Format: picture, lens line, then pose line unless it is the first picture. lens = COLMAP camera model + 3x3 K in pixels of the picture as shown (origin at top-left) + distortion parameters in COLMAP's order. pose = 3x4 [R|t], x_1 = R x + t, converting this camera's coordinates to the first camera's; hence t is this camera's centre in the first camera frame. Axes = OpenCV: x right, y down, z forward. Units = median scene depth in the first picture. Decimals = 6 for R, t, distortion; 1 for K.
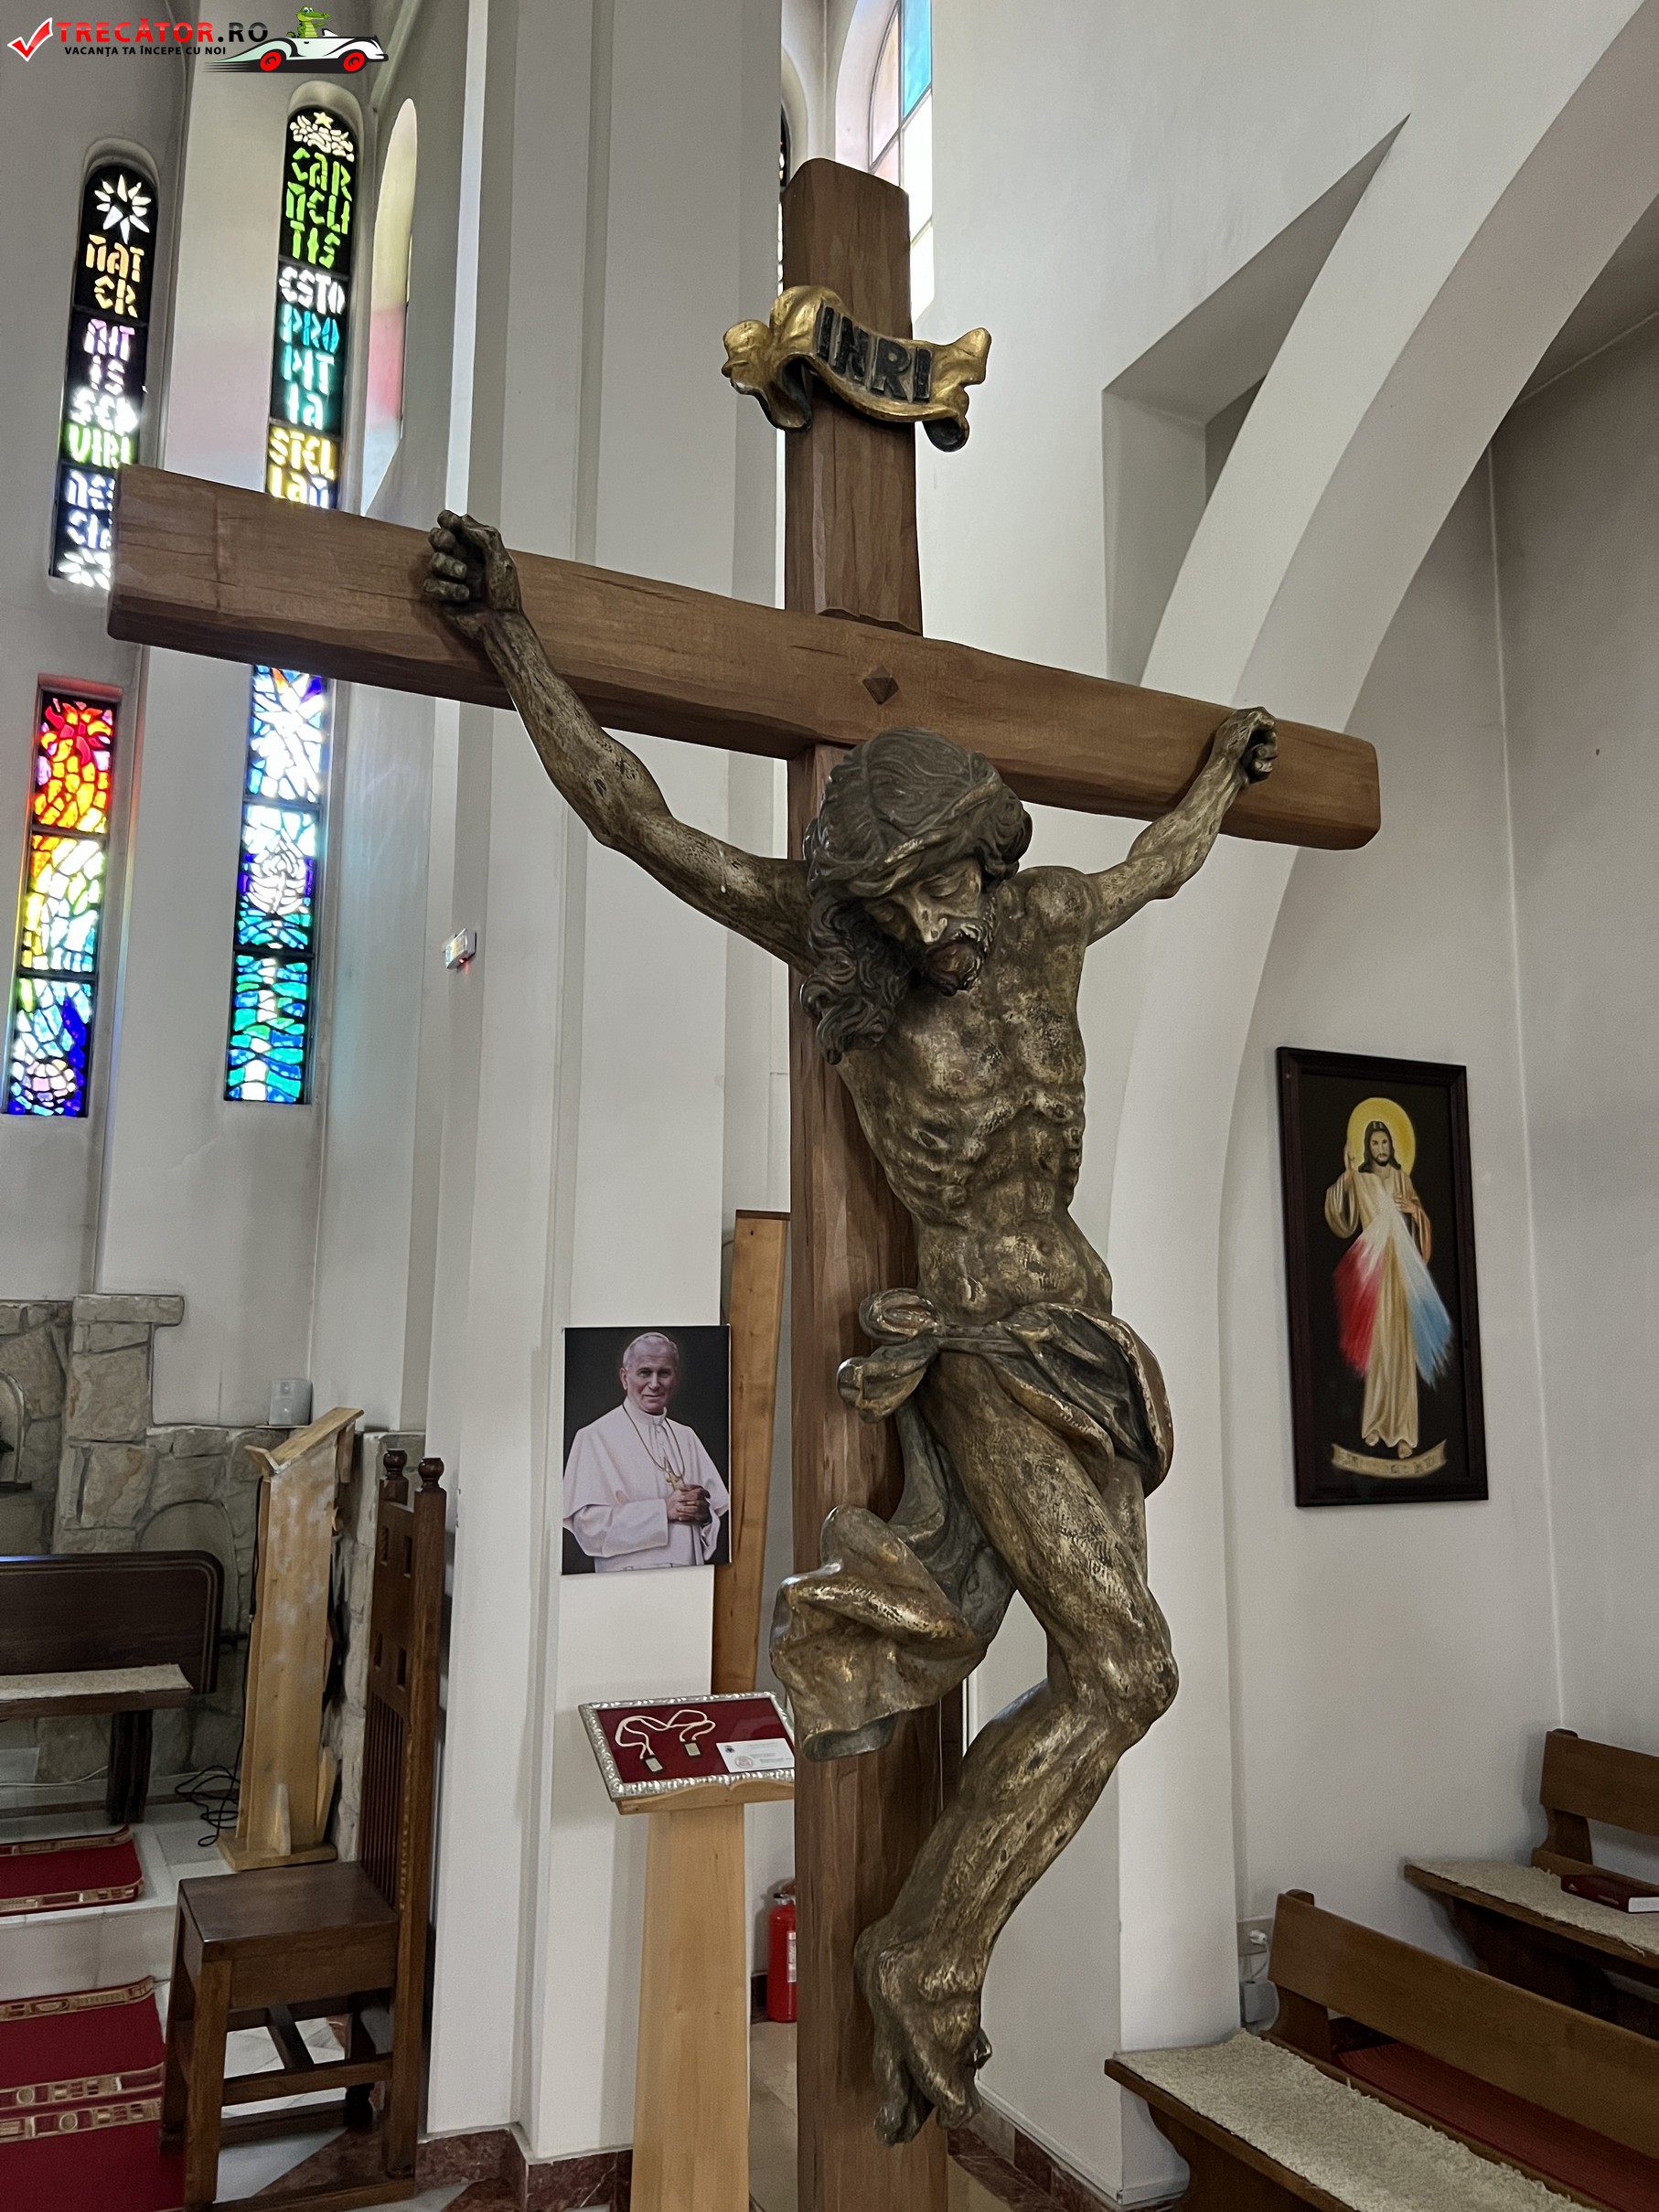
lens RADIAL K [[1674.3, 0, 824.8], [0, 1674.3, 1106.1], [0, 0, 1]] dist [0.063117, -0.067113]
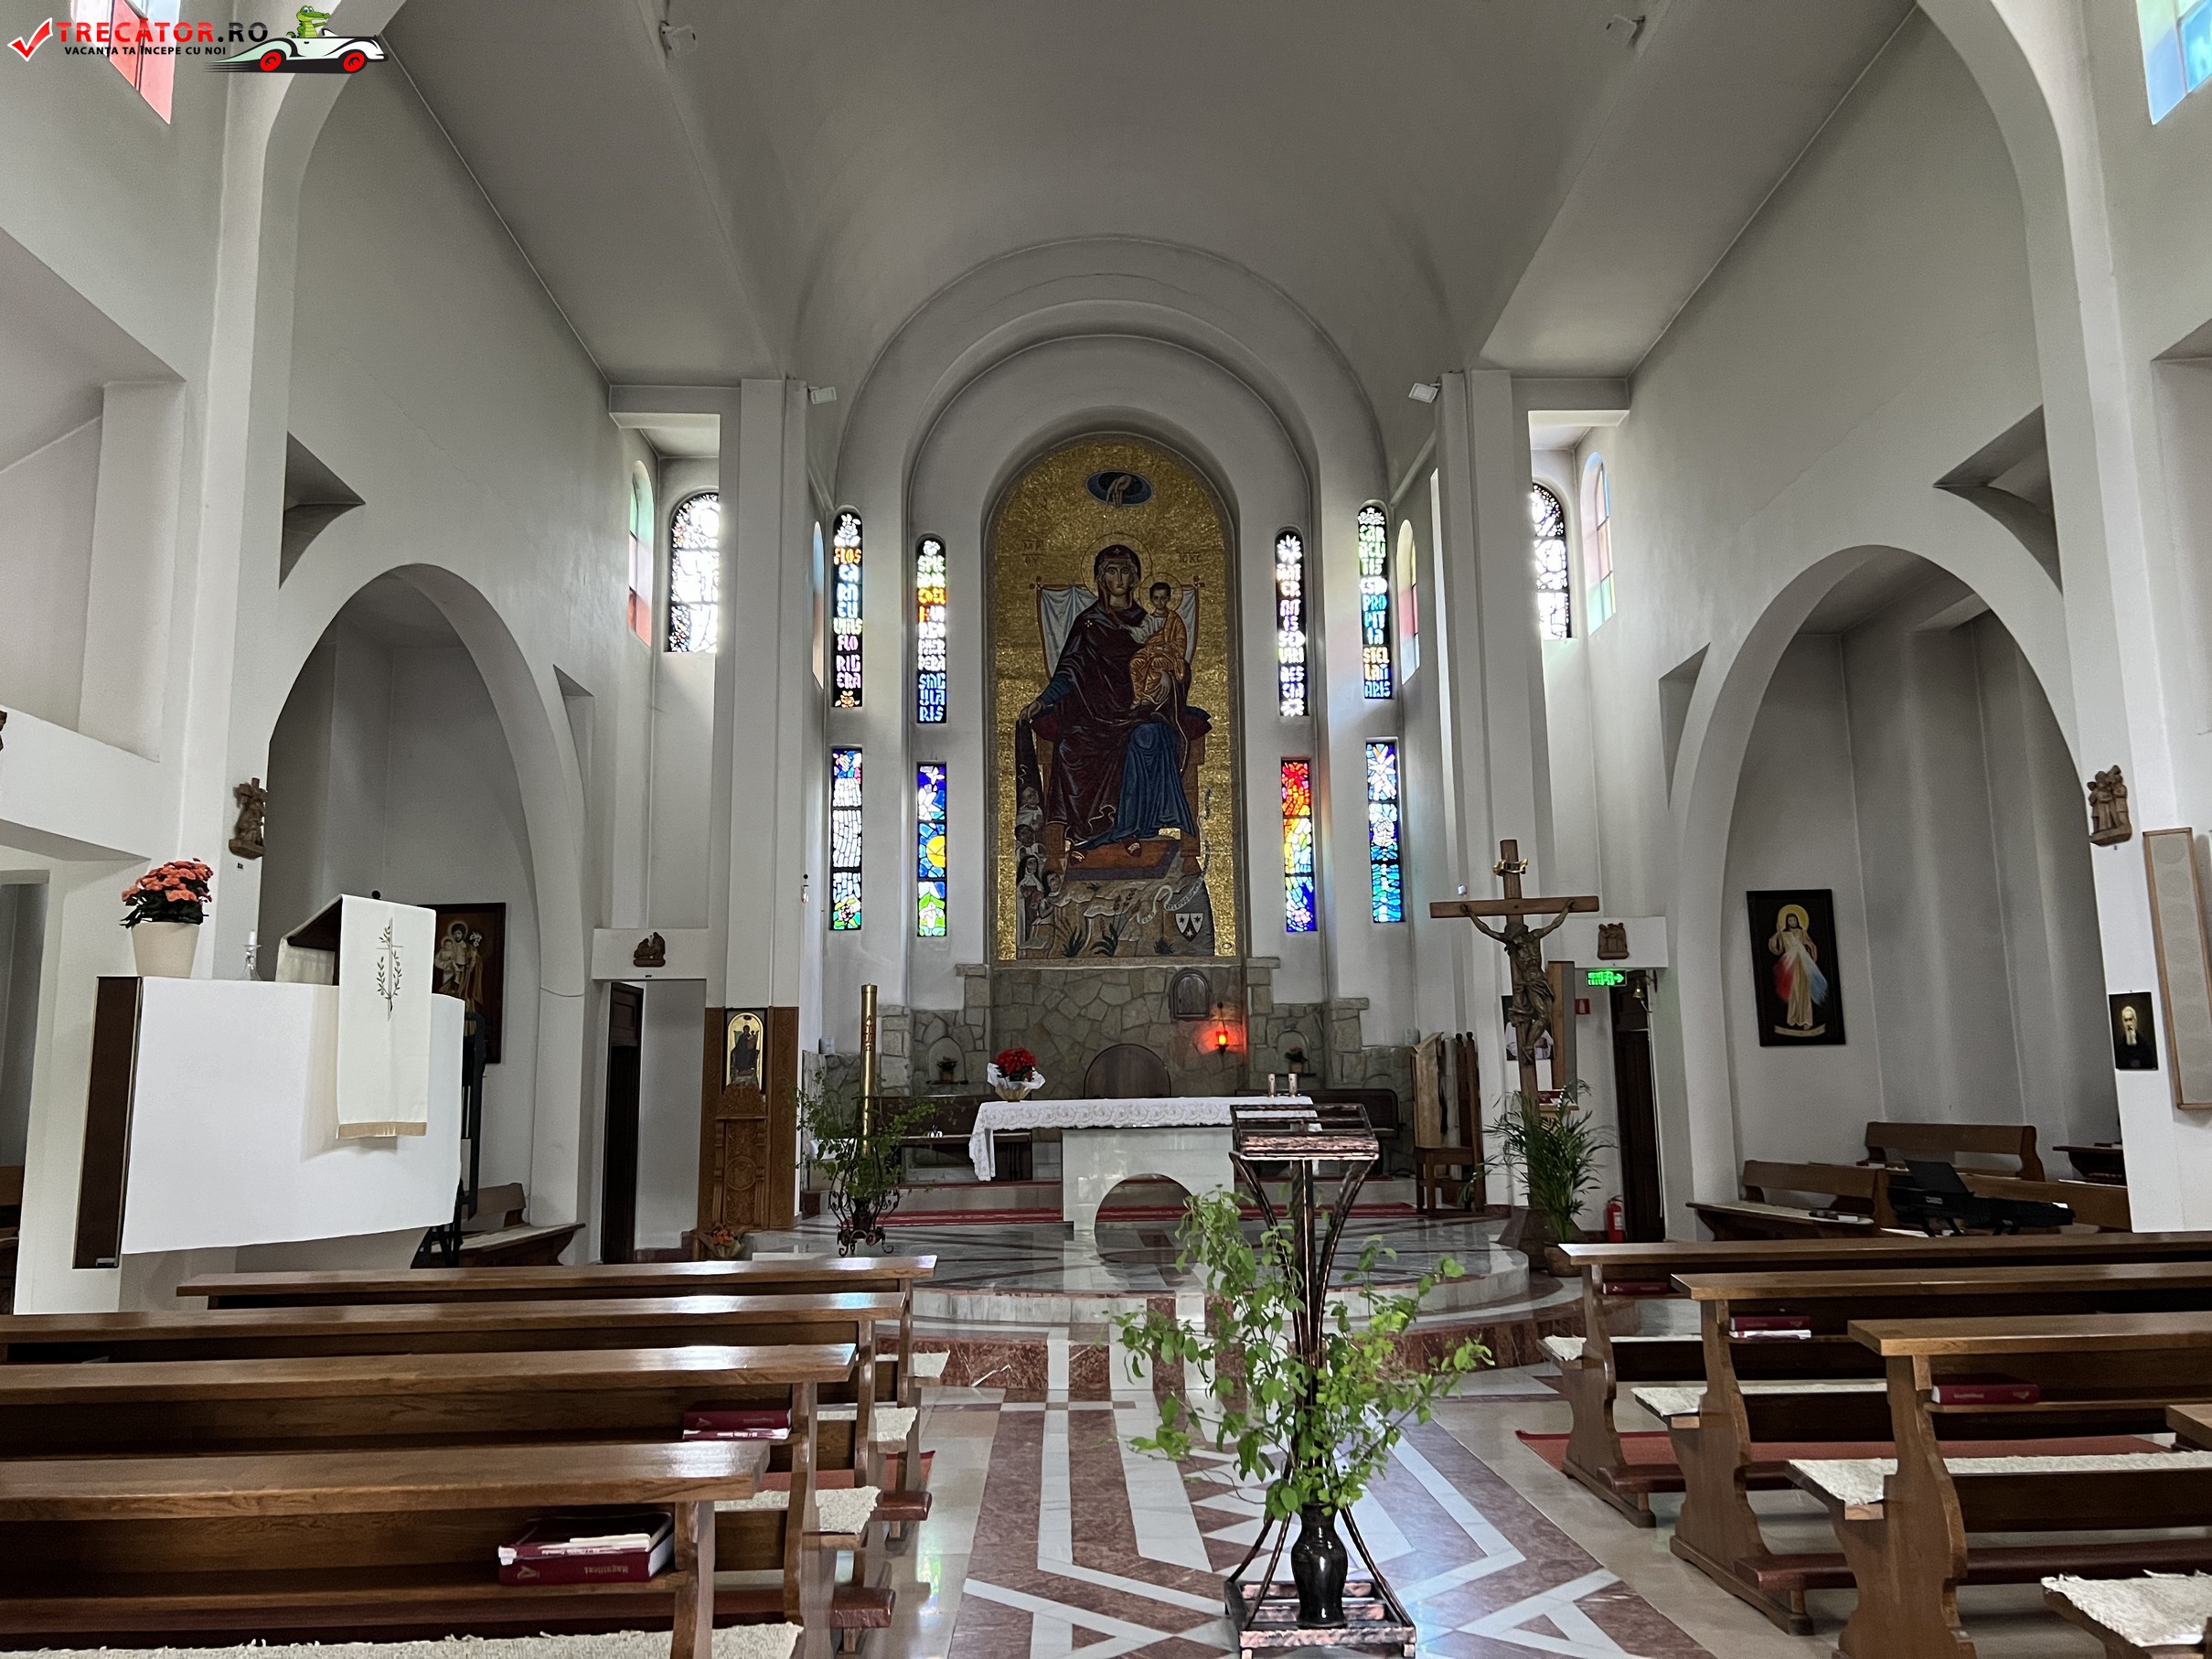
lens RADIAL K [[1674.3, 0, 1098.3], [0, 1674.3, 845.2], [0, 0, 1]] dist [0.063117, -0.067113]
pose [[0.908143, -0.088664, -0.409163, 0.298132], [0.092612, 0.995650, -0.010201, -0.124026], [0.408288, -0.028629, 0.912404, -1.396870]]
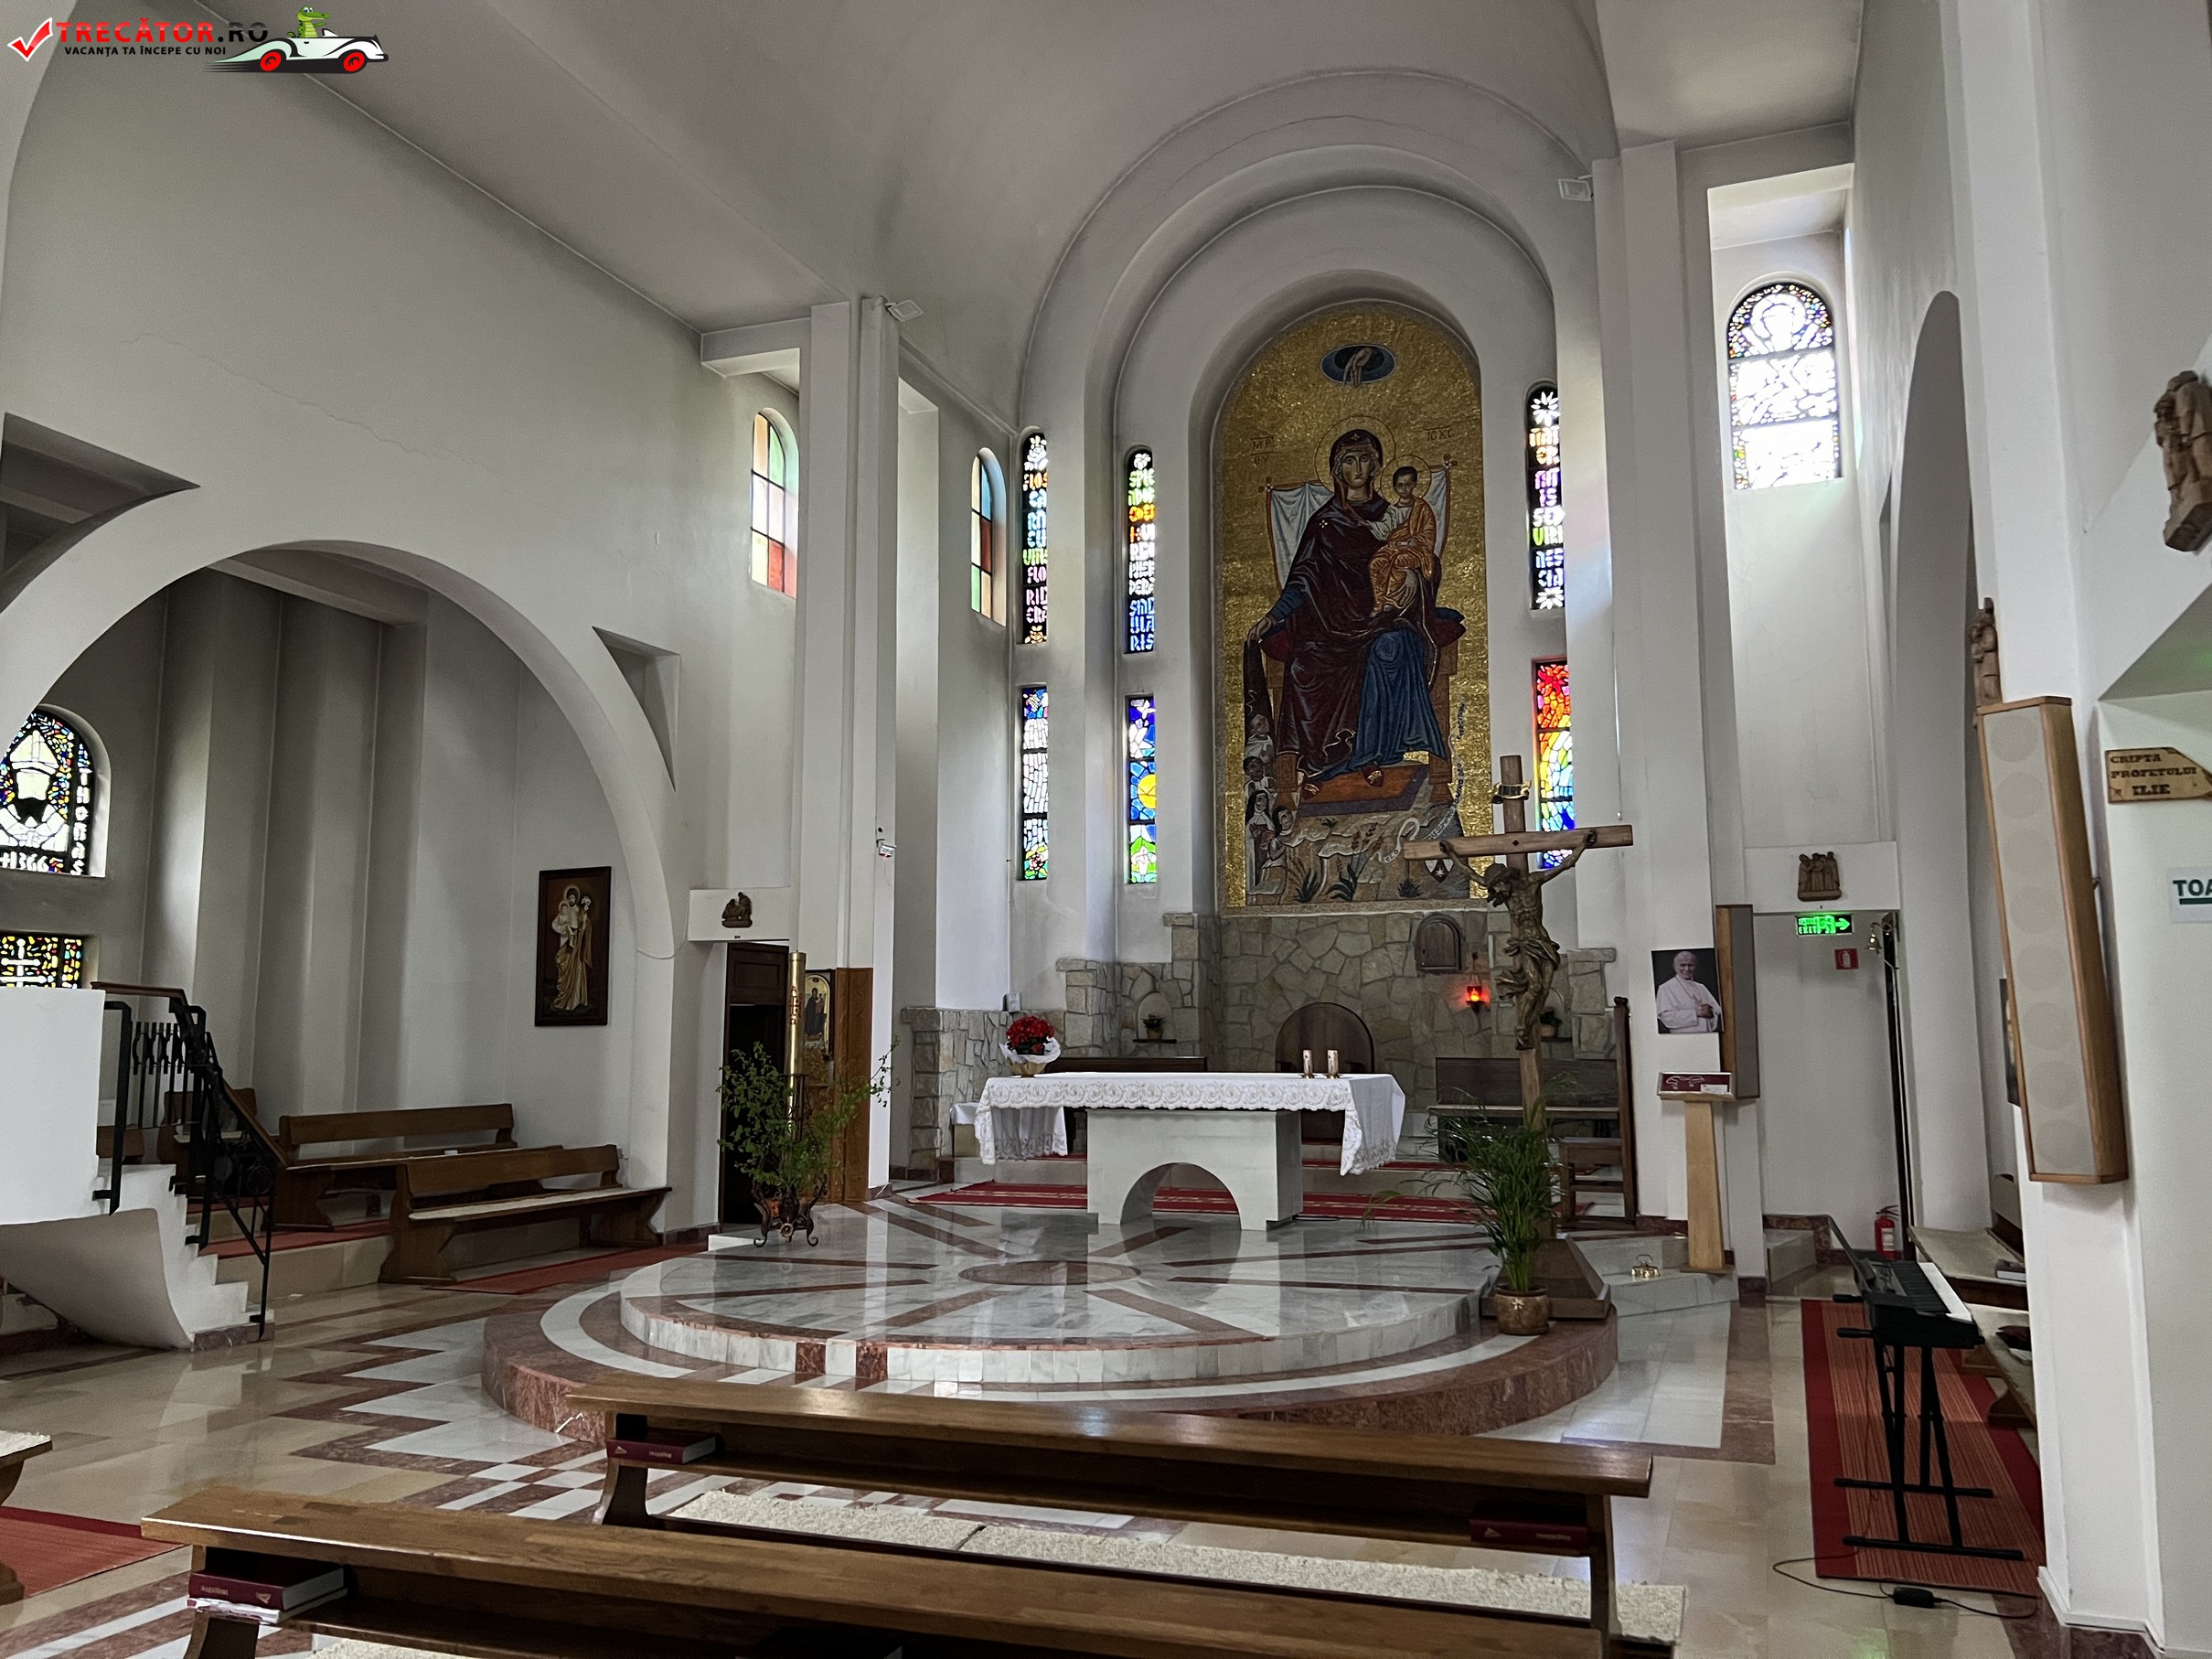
lens RADIAL K [[1674.3, 0, 1092.5], [0, 1674.3, 829.7], [0, 0, 1]] dist [0.063117, -0.067113]
pose [[0.675117, -0.104552, -0.730264, 0.679225], [0.129753, 0.991303, -0.021970, -0.069620], [0.726210, -0.079921, 0.682811, -0.848977]]
